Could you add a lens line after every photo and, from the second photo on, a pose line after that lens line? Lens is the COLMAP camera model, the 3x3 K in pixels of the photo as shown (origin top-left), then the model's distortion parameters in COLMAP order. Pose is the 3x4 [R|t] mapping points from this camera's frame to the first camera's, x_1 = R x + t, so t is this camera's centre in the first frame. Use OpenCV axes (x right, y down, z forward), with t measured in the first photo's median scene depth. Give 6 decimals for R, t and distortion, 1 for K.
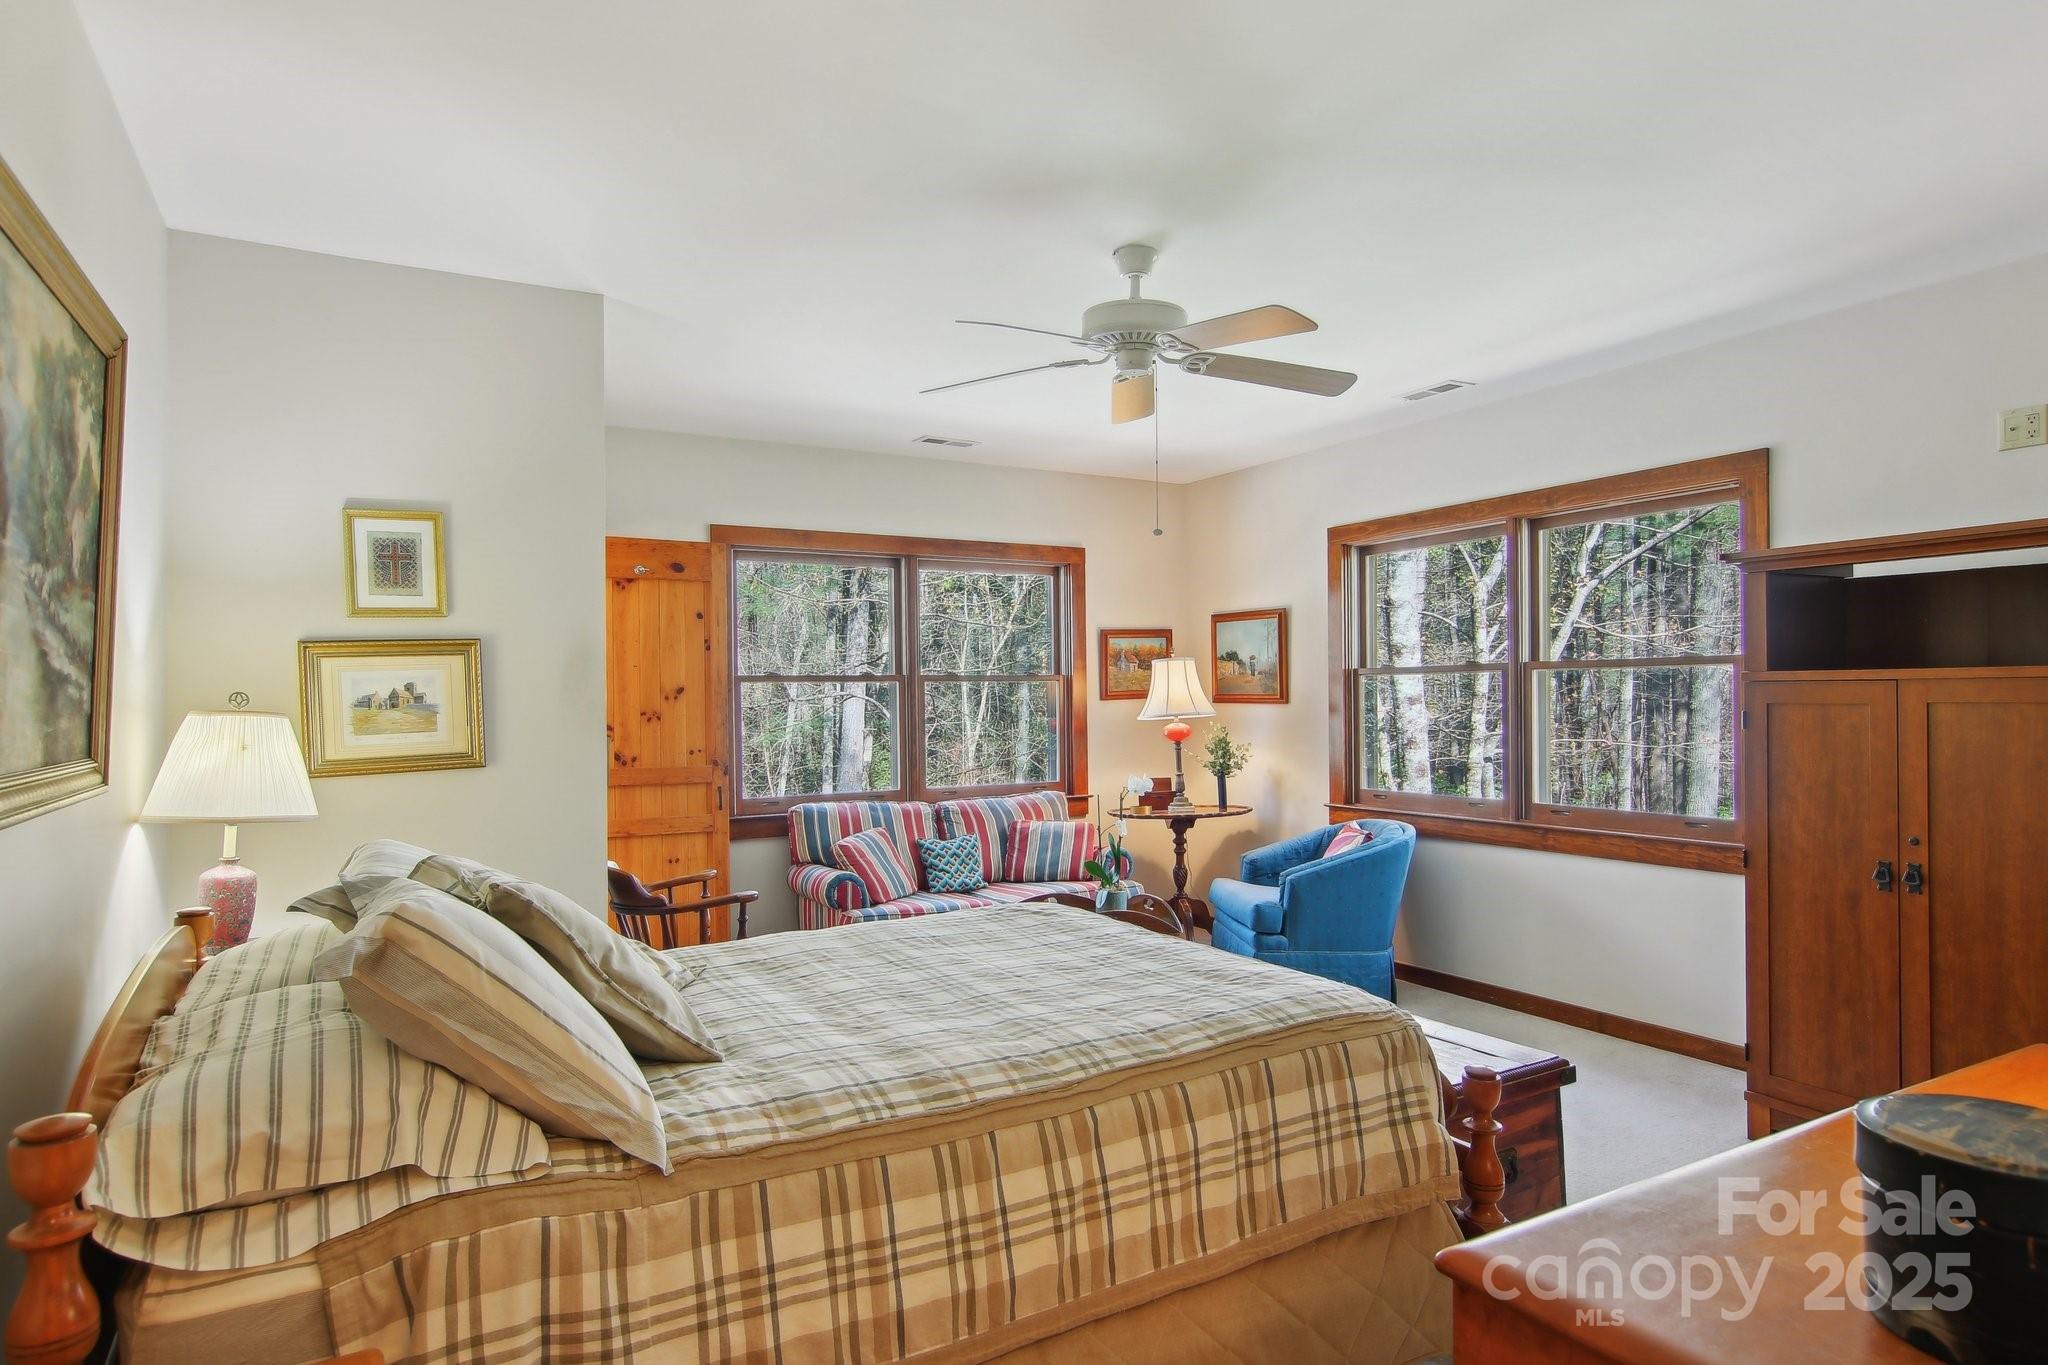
lens RADIAL K [[1151.0, 0, 1026.3], [0, 1151.0, 682.6], [0, 0, 1]] dist [0.002244, 0.006235]
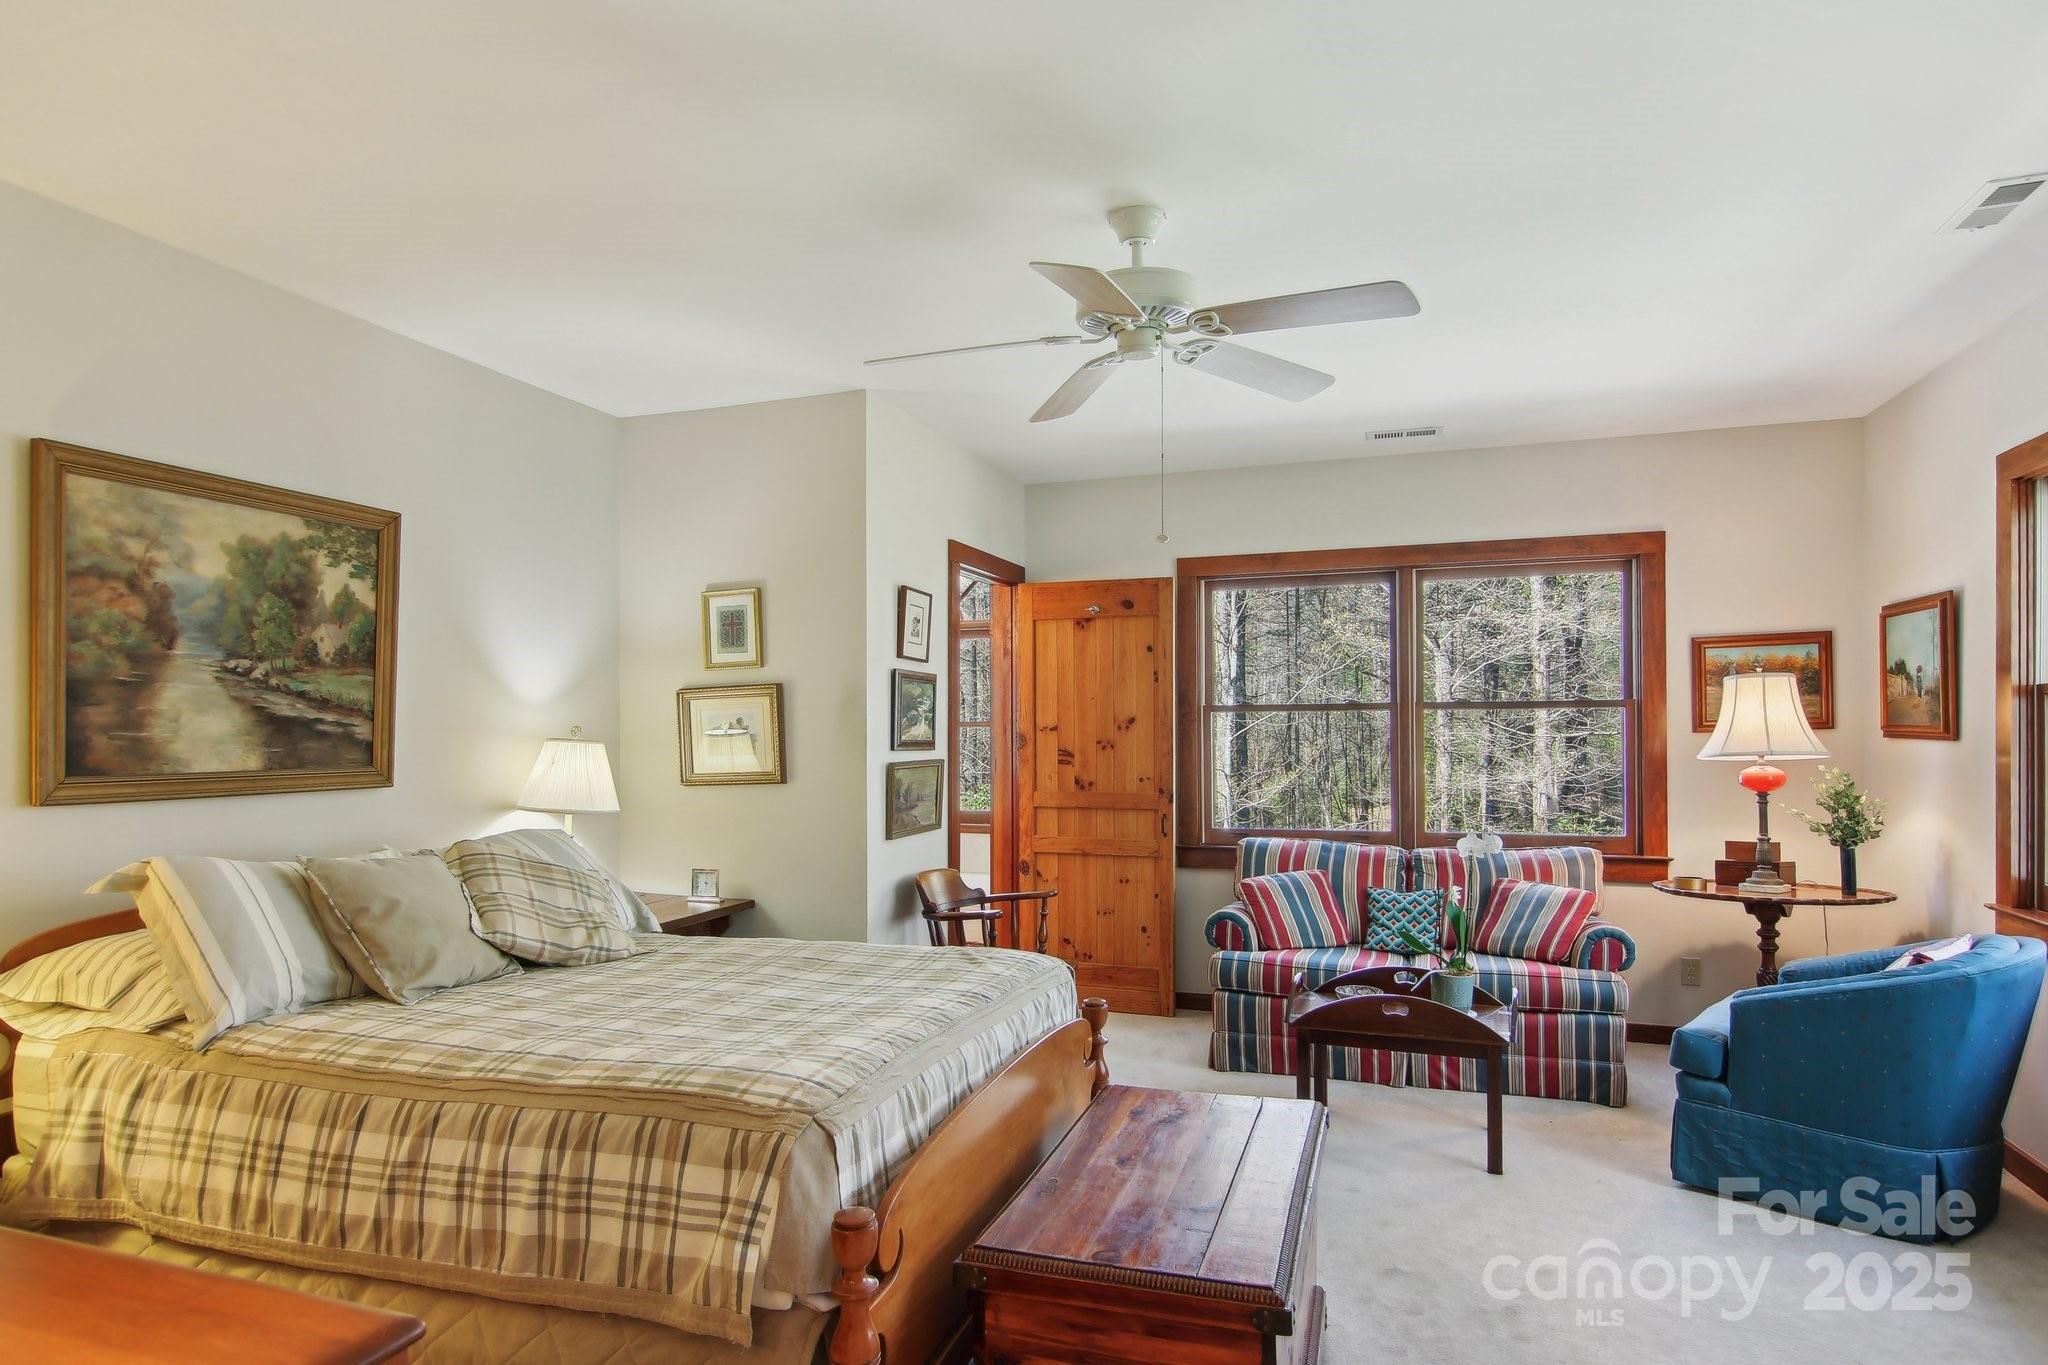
lens RADIAL K [[1151.0, 0, 1033.3], [0, 1151.0, 719.8], [0, 0, 1]] dist [0.002244, 0.006235]
pose [[0.660082, 0.000198, -0.751194, 0.430065], [0.009165, 0.999923, 0.008317, -0.003550], [0.751138, -0.012375, 0.660030, 0.231554]]
